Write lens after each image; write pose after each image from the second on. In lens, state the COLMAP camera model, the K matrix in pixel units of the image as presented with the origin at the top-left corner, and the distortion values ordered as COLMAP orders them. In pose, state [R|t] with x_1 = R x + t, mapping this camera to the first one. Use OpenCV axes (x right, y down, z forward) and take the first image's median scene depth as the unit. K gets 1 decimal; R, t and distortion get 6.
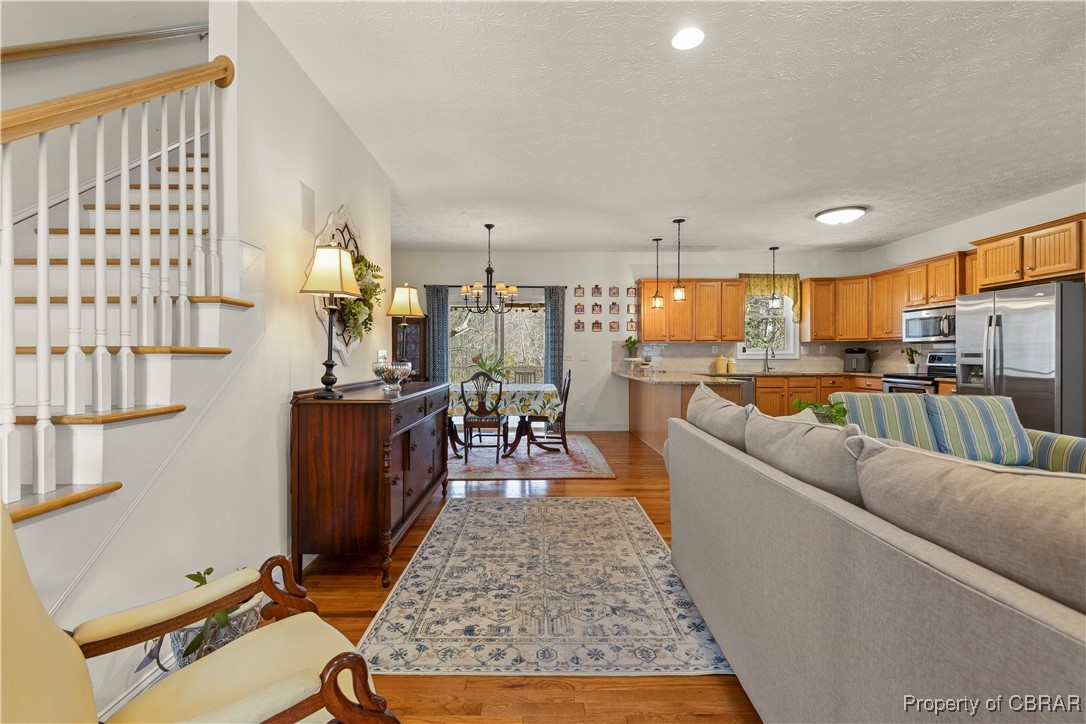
lens RADIAL K [[469.1, 0, 538.1], [0, 469.1, 354.8], [0, 0, 1]] dist [0.003480, -0.001960]
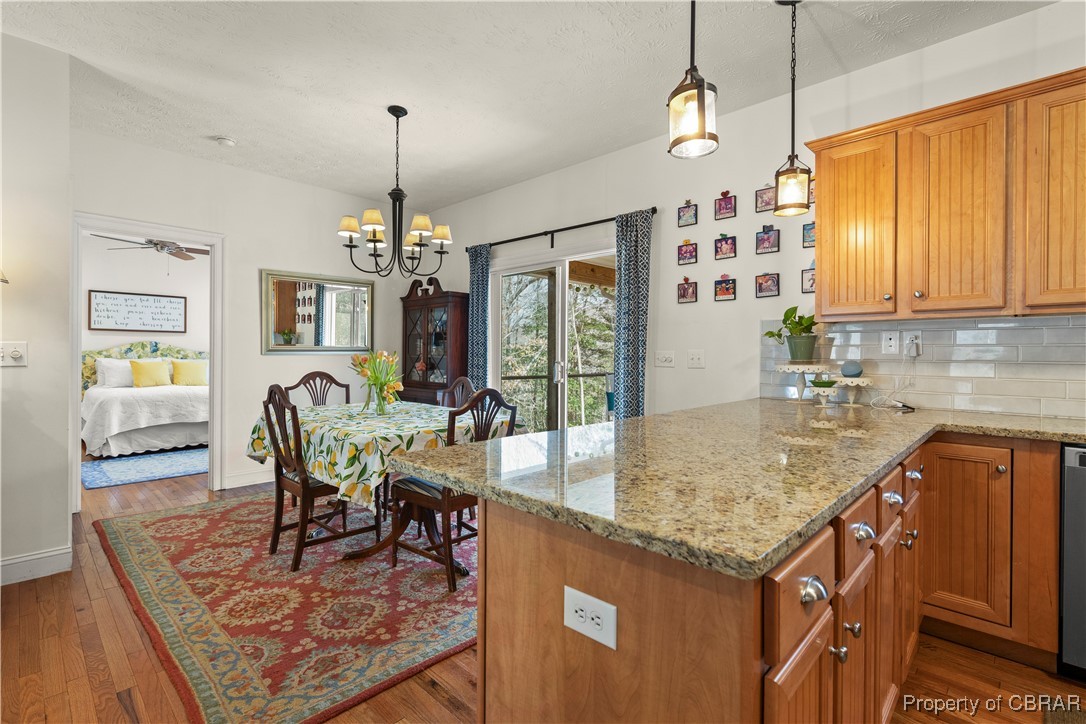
lens RADIAL K [[504.2, 0, 542.7], [0, 504.2, 354.2], [0, 0, 1]] dist [-0.000133, -0.000661]
pose [[0.713200, 0.005296, -0.700940, 0.416161], [-0.007674, 0.999971, -0.000253, 0.000267], [0.700918, 0.005559, 0.713220, 0.710016]]
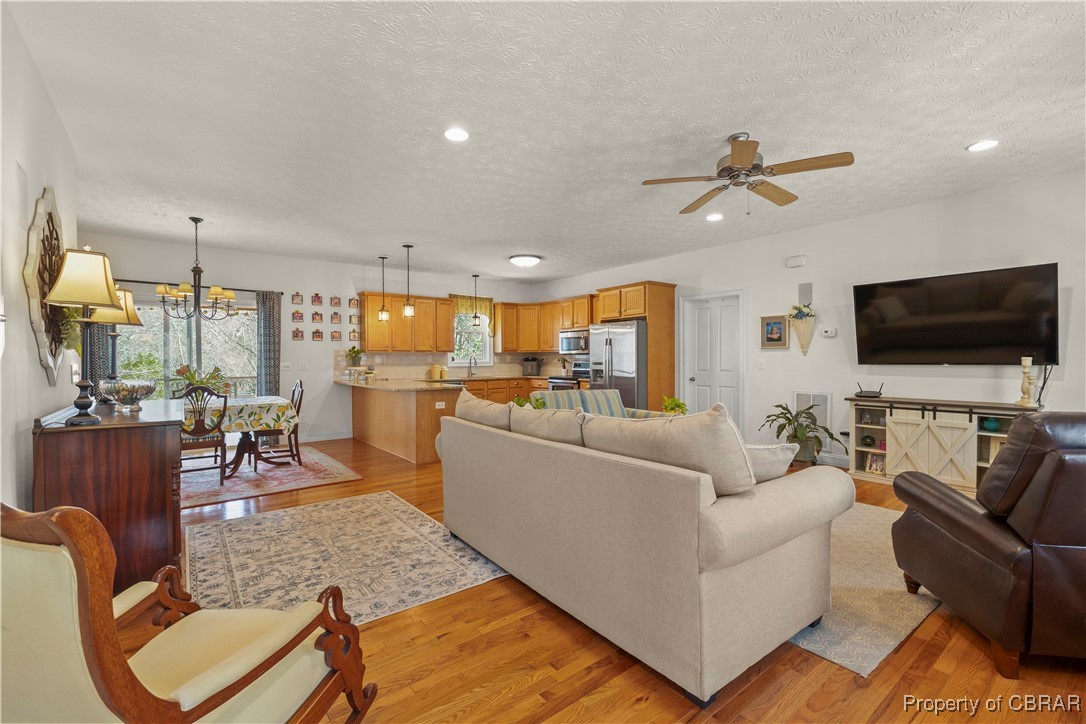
lens RADIAL K [[469.1, 0, 541.6], [0, 469.1, 366.5], [0, 0, 1]] dist [0.003480, -0.001960]
pose [[0.794861, -0.012223, 0.606669, -0.127279], [0.003998, 0.999881, 0.014907, -0.010322], [-0.606779, -0.009424, 0.794815, -0.091364]]
